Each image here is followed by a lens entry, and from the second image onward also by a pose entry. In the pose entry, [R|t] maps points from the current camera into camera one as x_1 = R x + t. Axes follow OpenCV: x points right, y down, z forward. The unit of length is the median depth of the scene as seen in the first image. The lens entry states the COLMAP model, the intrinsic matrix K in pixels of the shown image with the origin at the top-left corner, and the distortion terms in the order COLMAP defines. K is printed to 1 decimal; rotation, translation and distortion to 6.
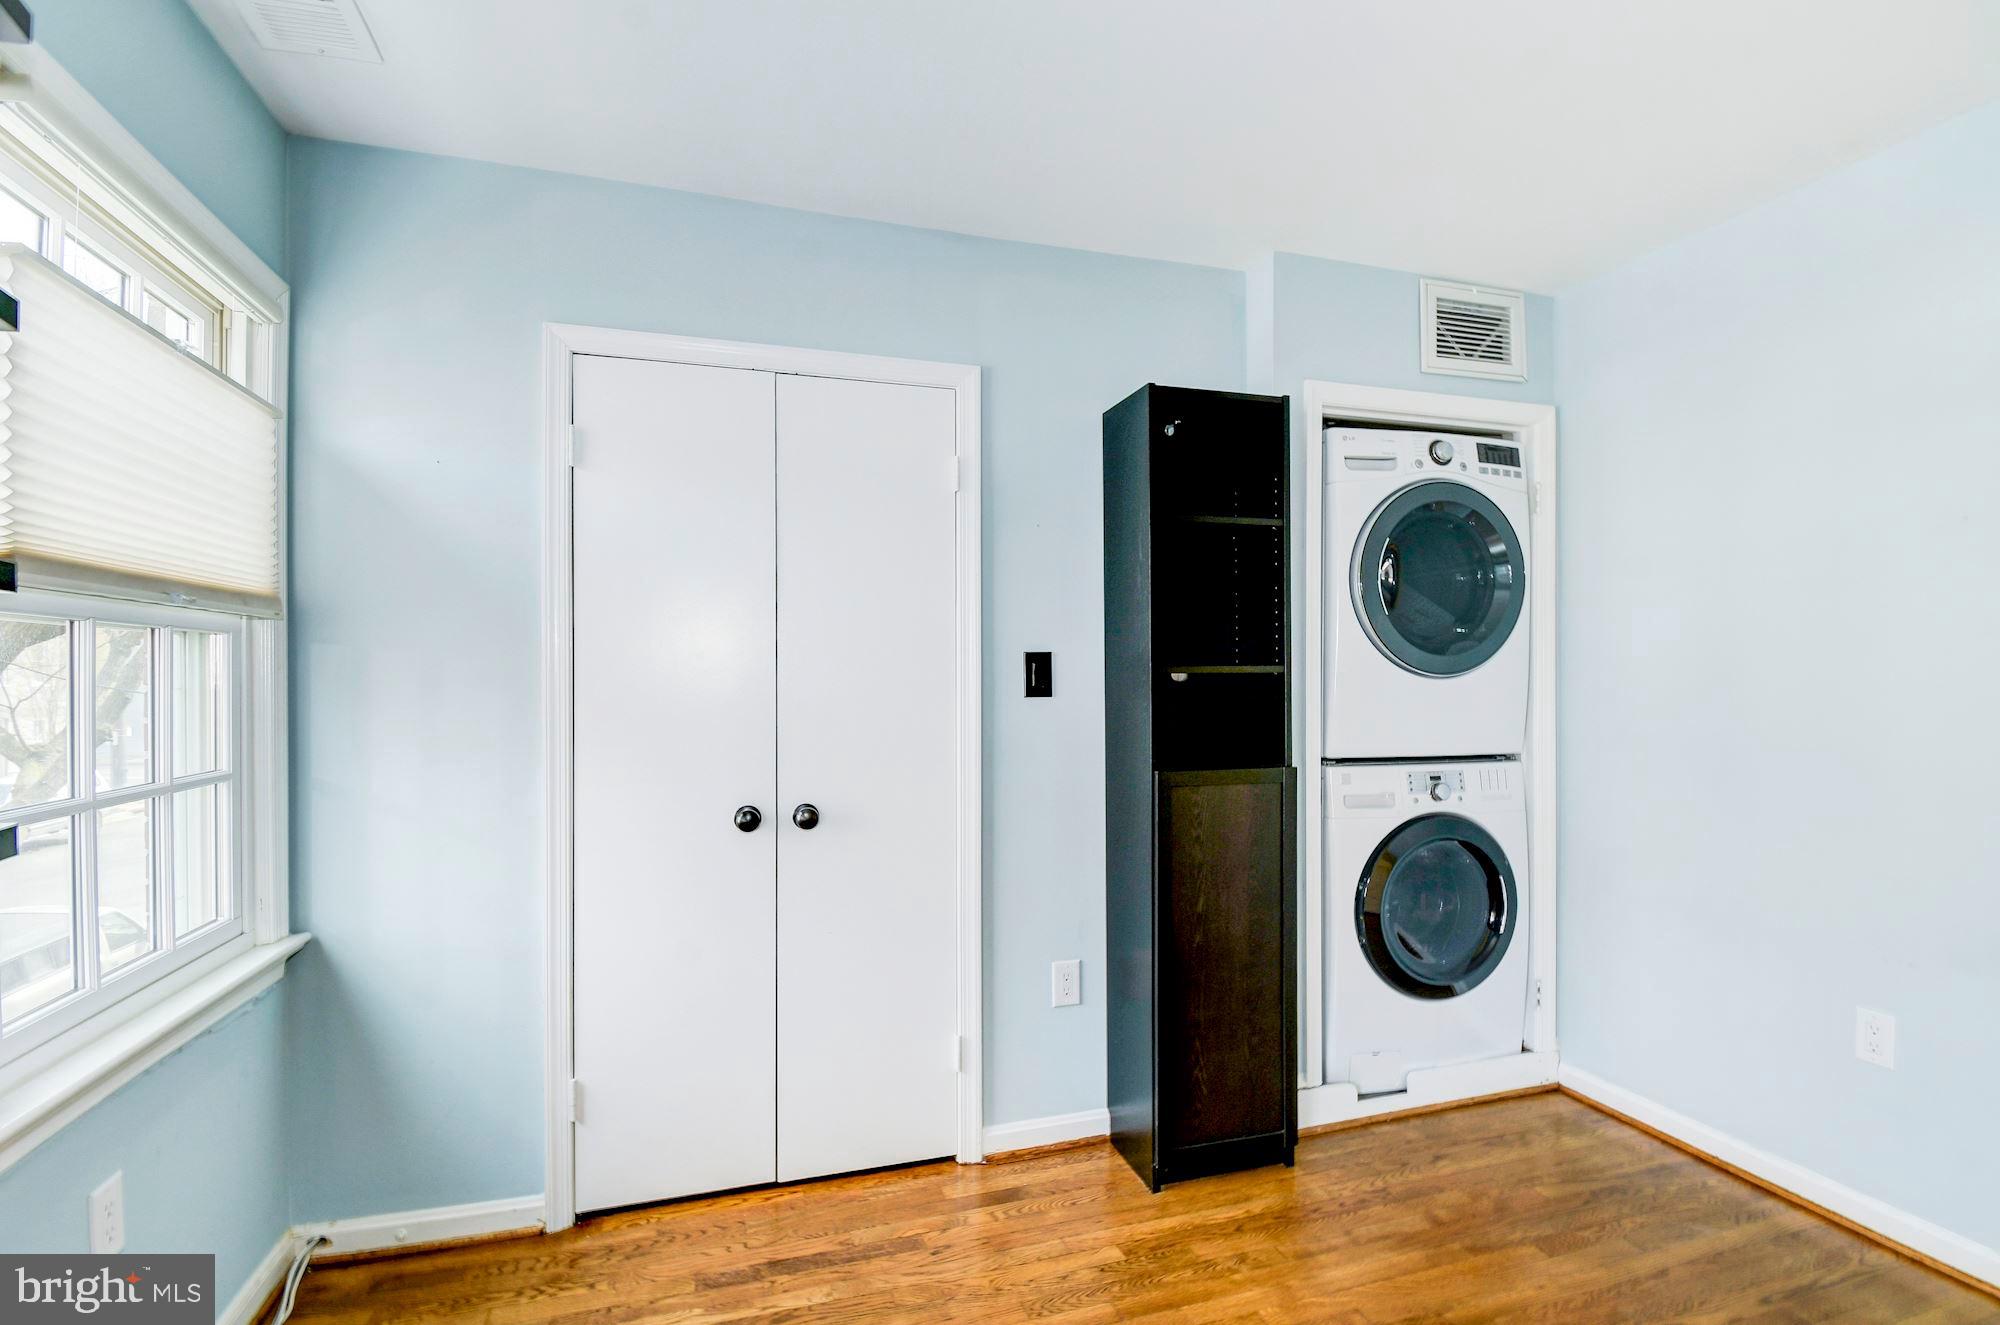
lens RADIAL K [[879.4, 0, 1045.8], [0, 879.4, 665.5], [0, 0, 1]] dist [0.001008, -0.013464]
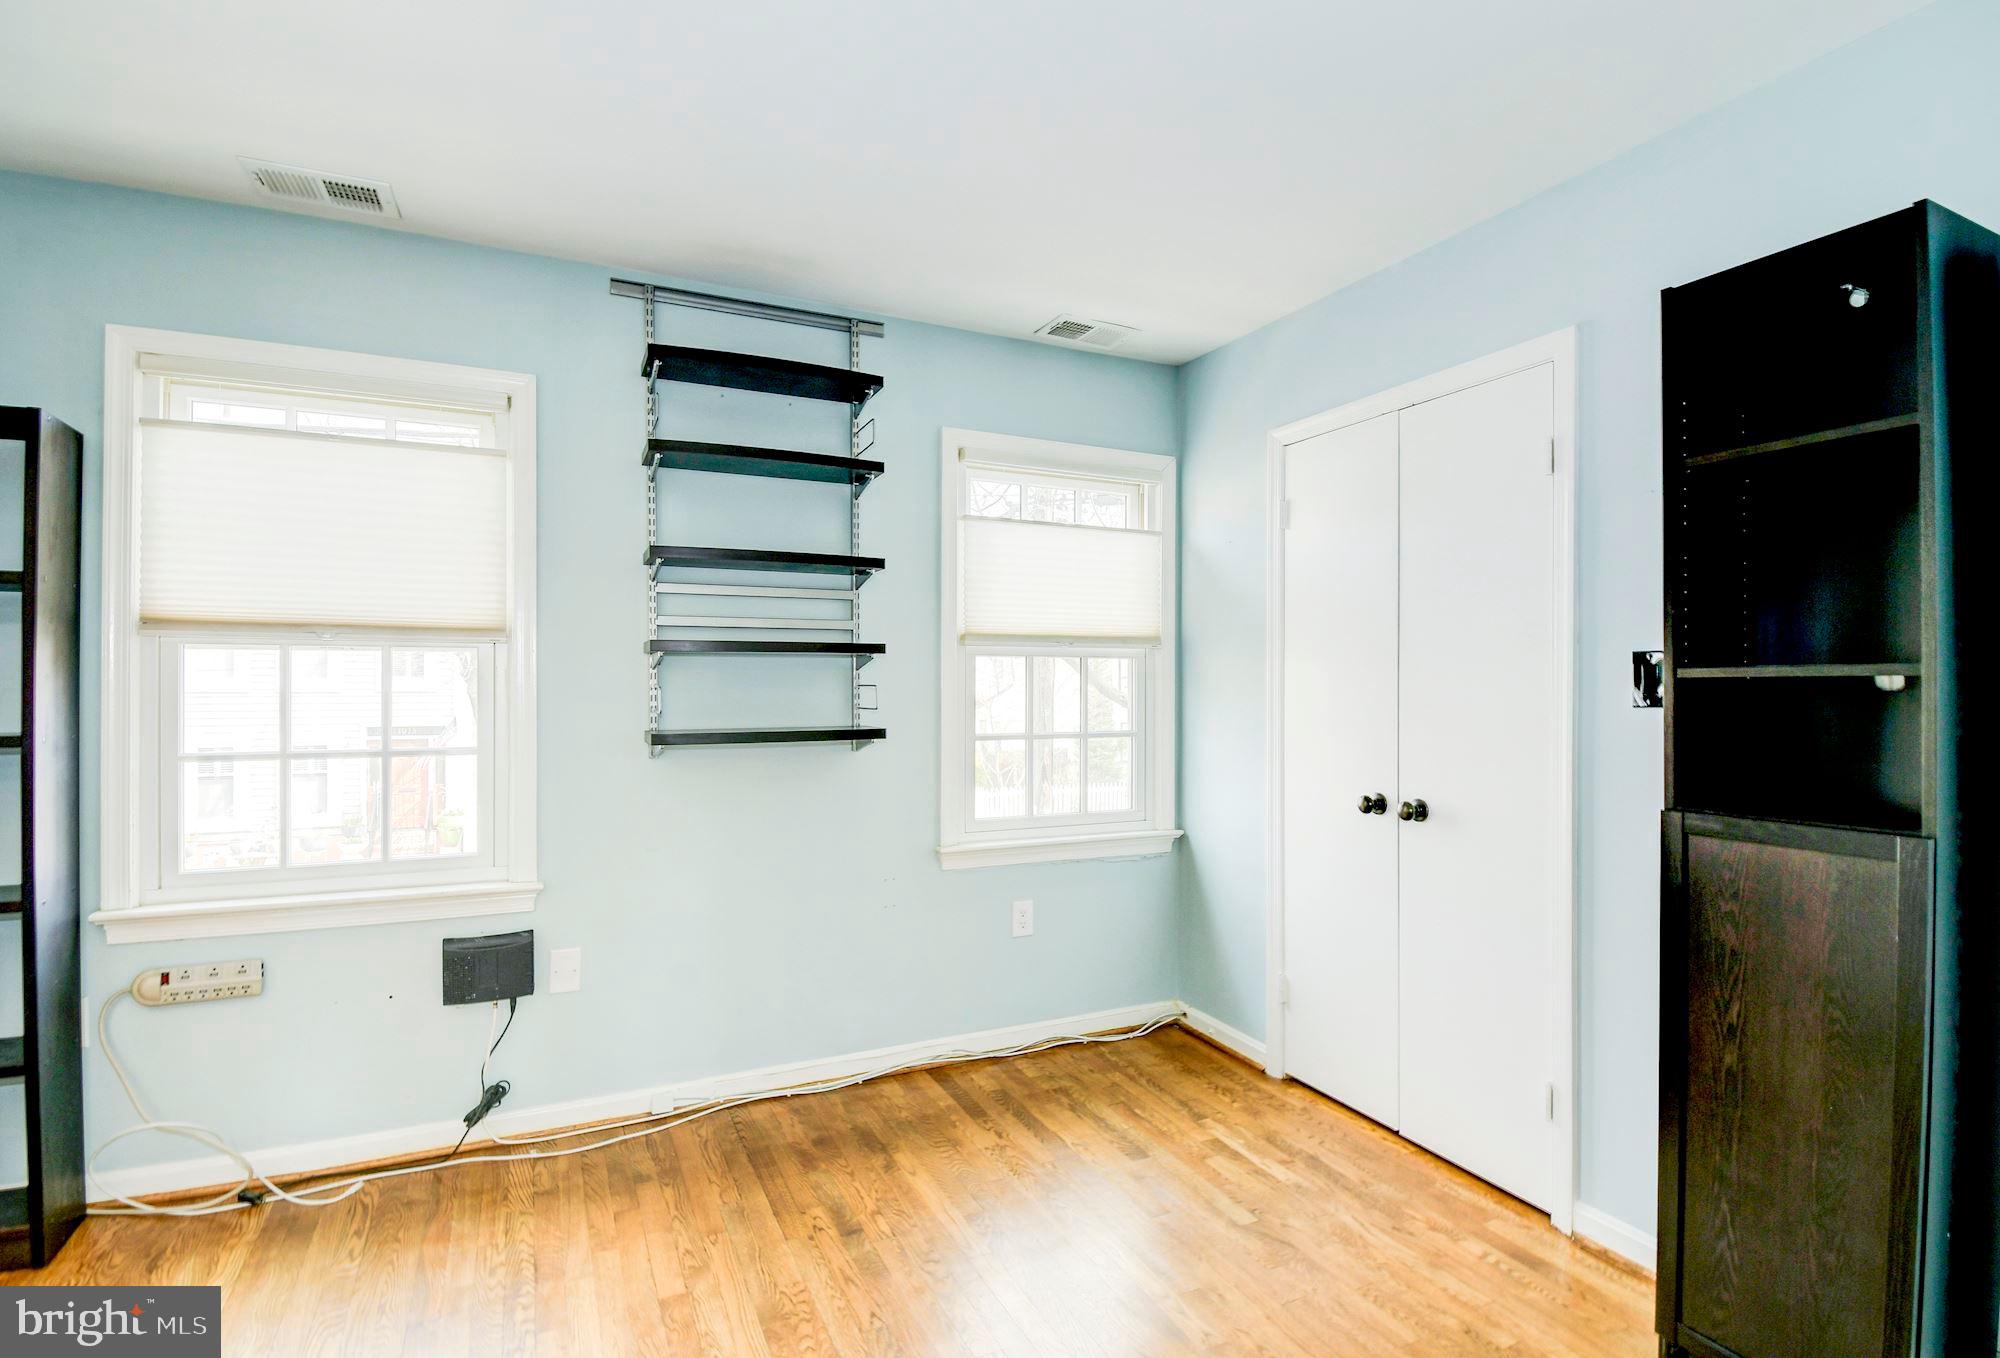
lens RADIAL K [[936.5, 0, 1028.5], [0, 936.5, 678.3], [0, 0, 1]] dist [0.020295, -0.031660]
pose [[0.181290, -0.002153, -0.983427, 0.842595], [0.005364, 0.999985, -0.001201, 0.008374], [0.983415, -0.005058, 0.181299, 0.342024]]
